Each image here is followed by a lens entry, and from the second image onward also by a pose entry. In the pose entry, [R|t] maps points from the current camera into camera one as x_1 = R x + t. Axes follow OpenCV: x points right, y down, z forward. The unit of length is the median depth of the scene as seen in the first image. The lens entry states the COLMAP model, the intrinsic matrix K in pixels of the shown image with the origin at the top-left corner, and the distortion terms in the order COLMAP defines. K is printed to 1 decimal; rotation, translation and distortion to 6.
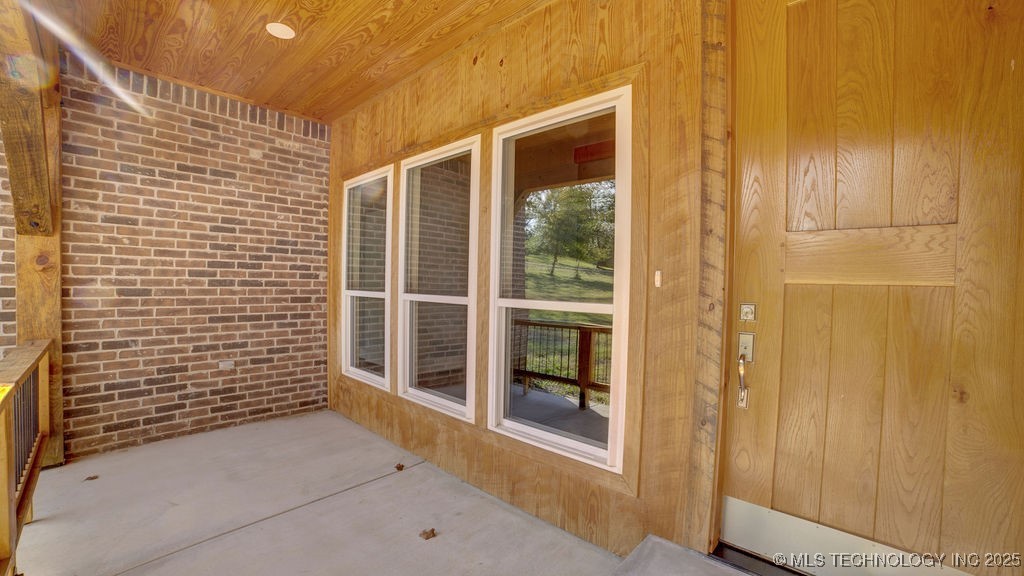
lens RADIAL K [[402.2, 0, 516.0], [0, 402.2, 294.0], [0, 0, 1]] dist [-0.093708, 0.026745]
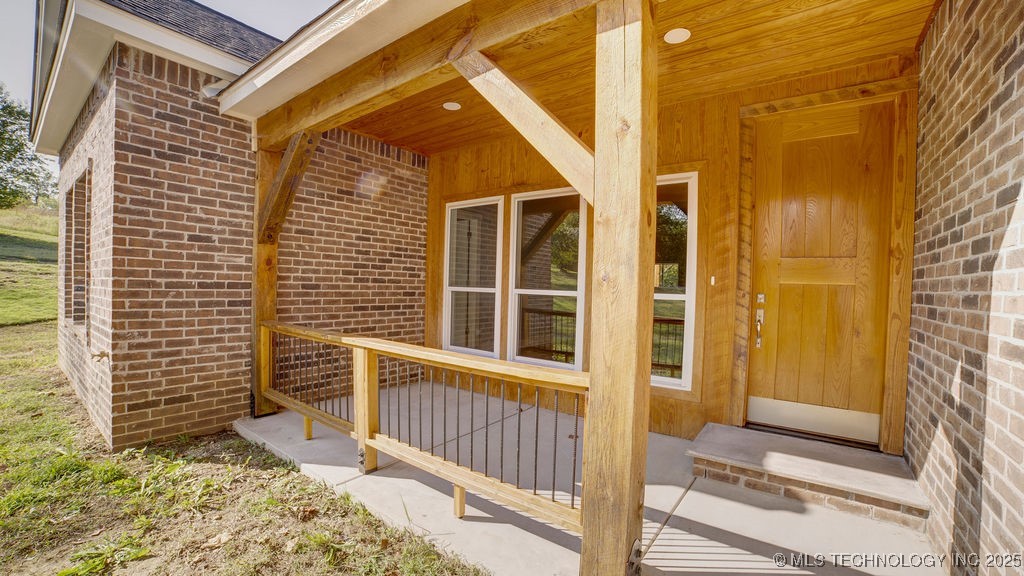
lens RADIAL K [[402.2, 0, 516.0], [0, 402.2, 294.0], [0, 0, 1]] dist [-0.093708, 0.026745]
pose [[0.995368, 0.006158, 0.095941, -0.407975], [-0.006047, 0.999981, -0.001452, 0.017960], [-0.095948, 0.000865, 0.995386, -0.410605]]
